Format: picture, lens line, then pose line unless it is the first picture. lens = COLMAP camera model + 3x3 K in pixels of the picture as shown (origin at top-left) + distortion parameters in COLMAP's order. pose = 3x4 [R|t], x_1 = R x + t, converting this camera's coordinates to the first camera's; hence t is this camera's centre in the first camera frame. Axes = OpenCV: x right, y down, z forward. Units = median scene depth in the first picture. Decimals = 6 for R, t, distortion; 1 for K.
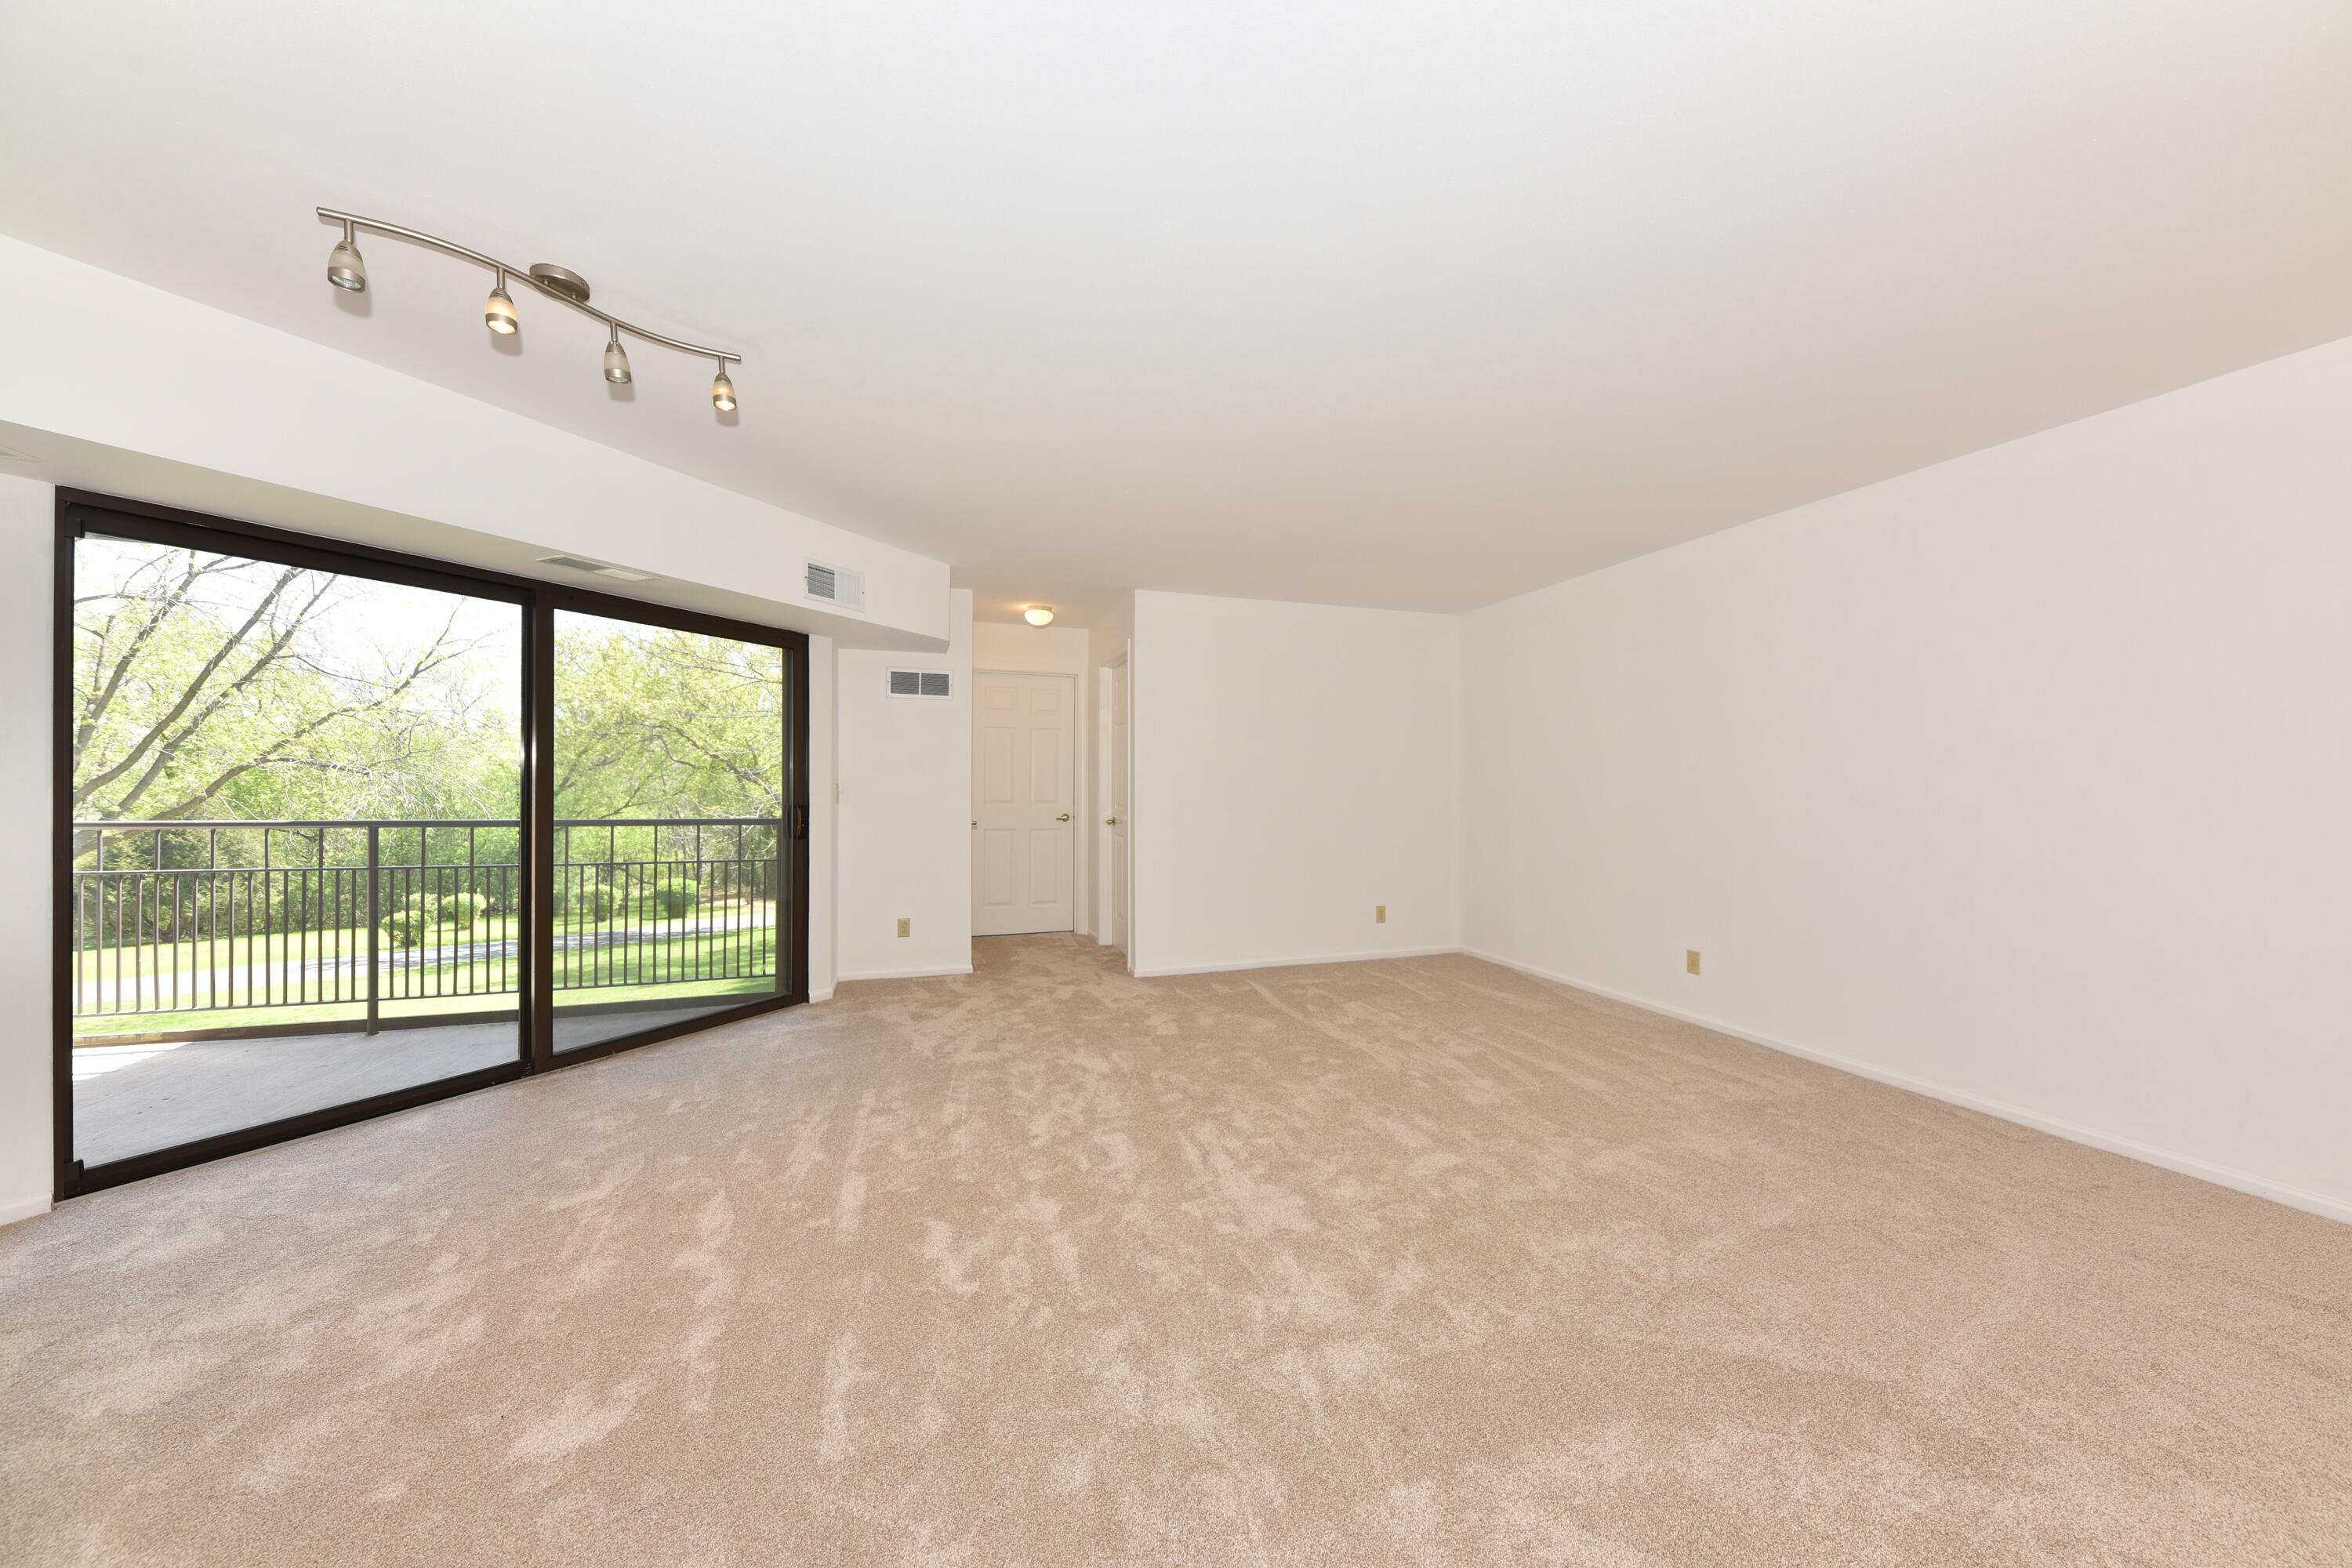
lens RADIAL K [[816.9, 0, 1183.0], [0, 816.9, 786.2], [0, 0, 1]] dist [-0.001006, -0.000767]
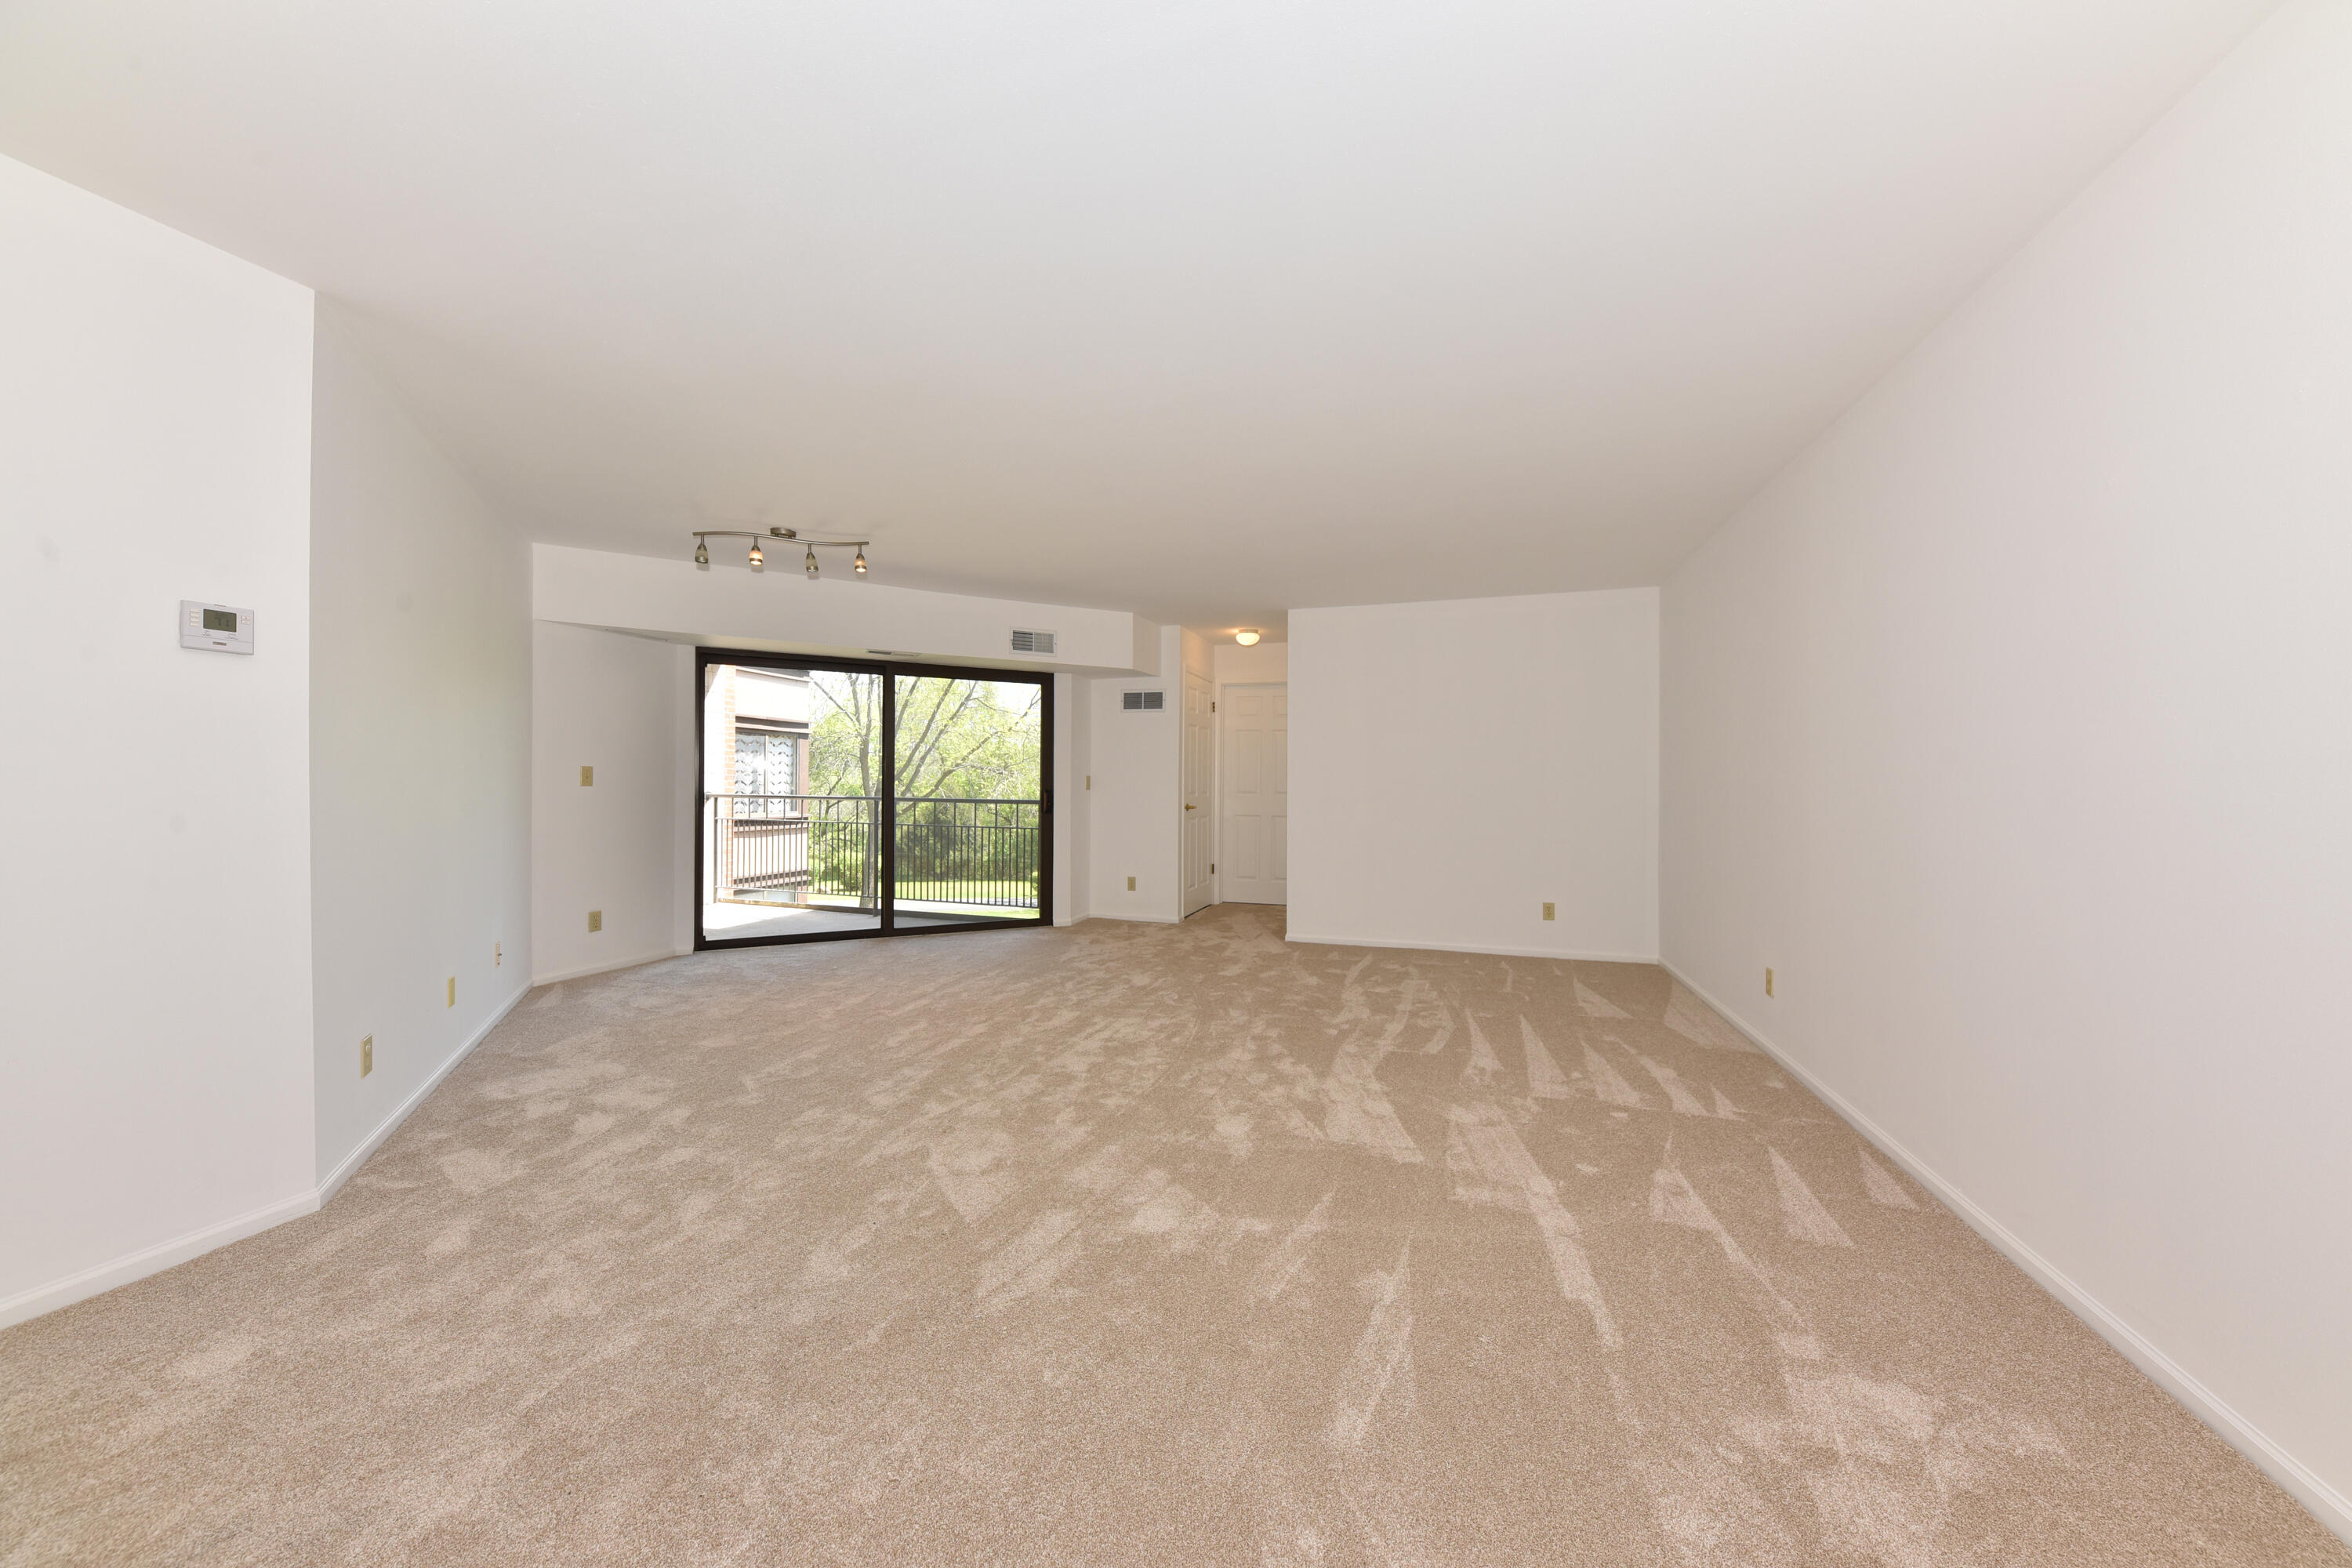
lens RADIAL K [[816.9, 0, 1179.7], [0, 816.9, 784.3], [0, 0, 1]] dist [-0.001006, -0.000767]
pose [[0.805356, 0.002836, -0.592785, 0.728610], [-0.004867, 0.999986, -0.001829, 0.017440], [0.592772, 0.004358, 0.805358, -0.049762]]
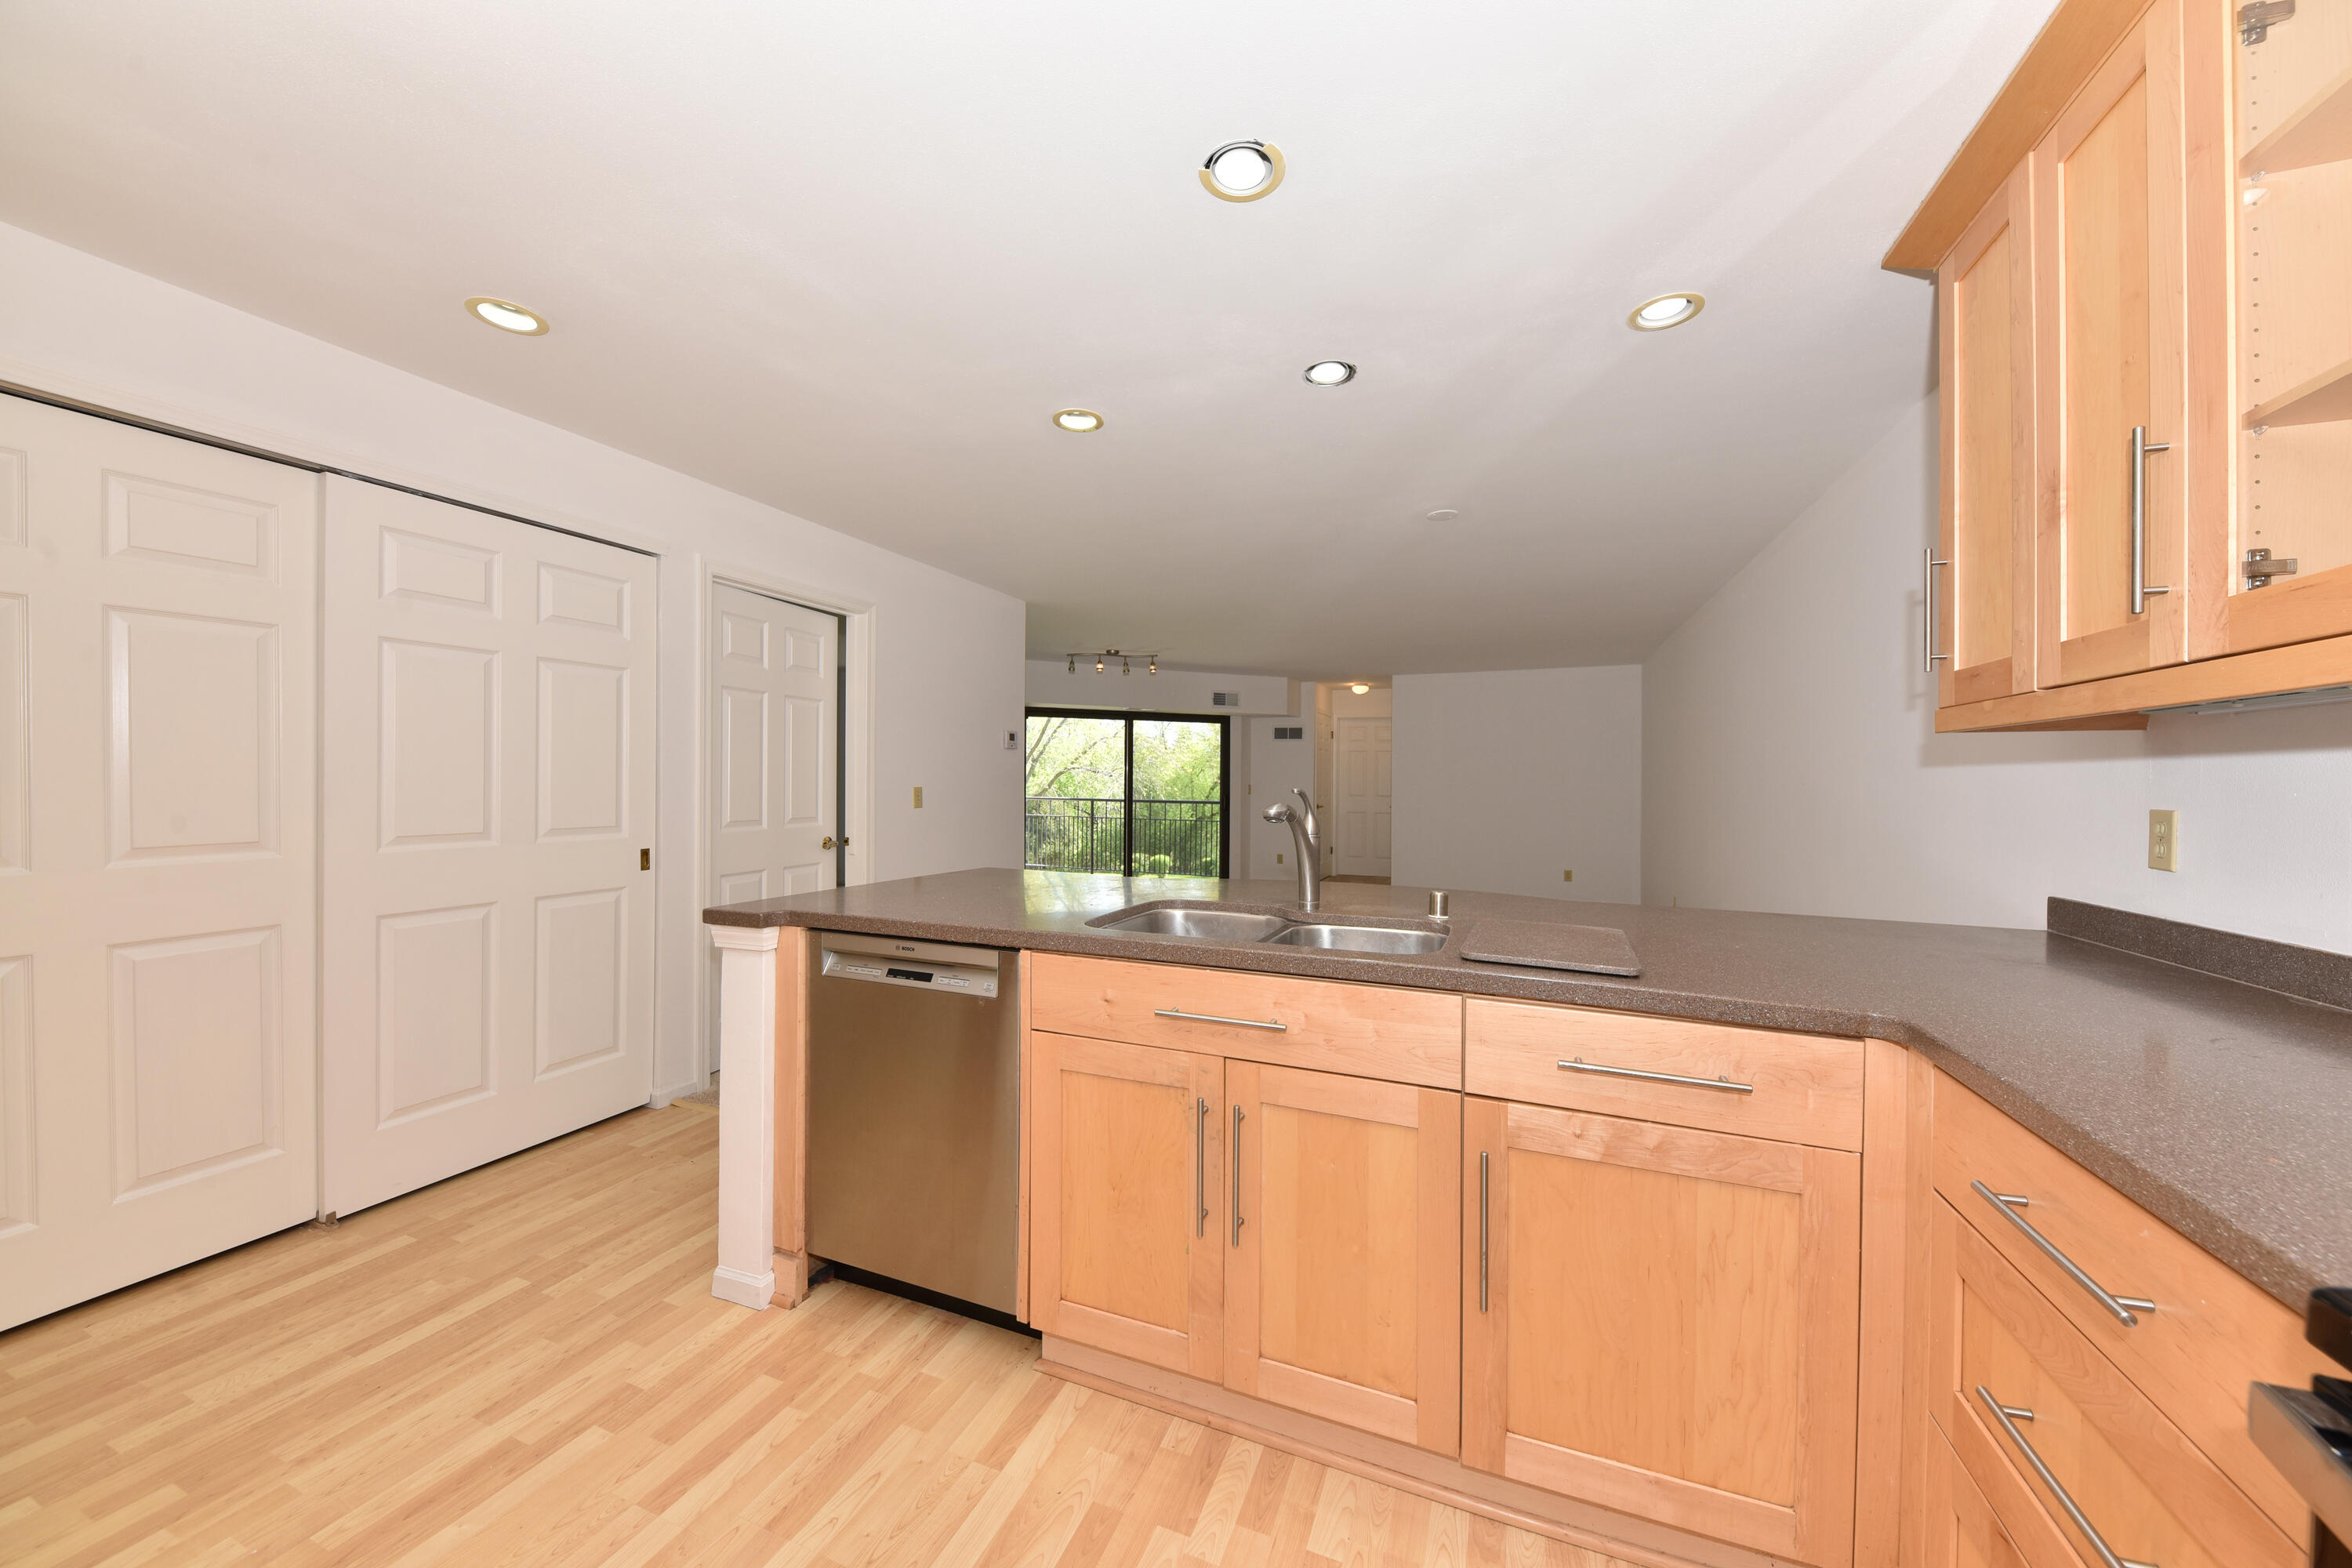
lens RADIAL K [[816.9, 0, 1175.5], [0, 816.9, 782.5], [0, 0, 1]] dist [-0.001006, -0.000767]
pose [[0.751673, 0.004320, -0.659522, 1.074122], [-0.005373, 0.999985, 0.000427, -0.012103], [0.659514, 0.003223, 0.751685, -0.904835]]
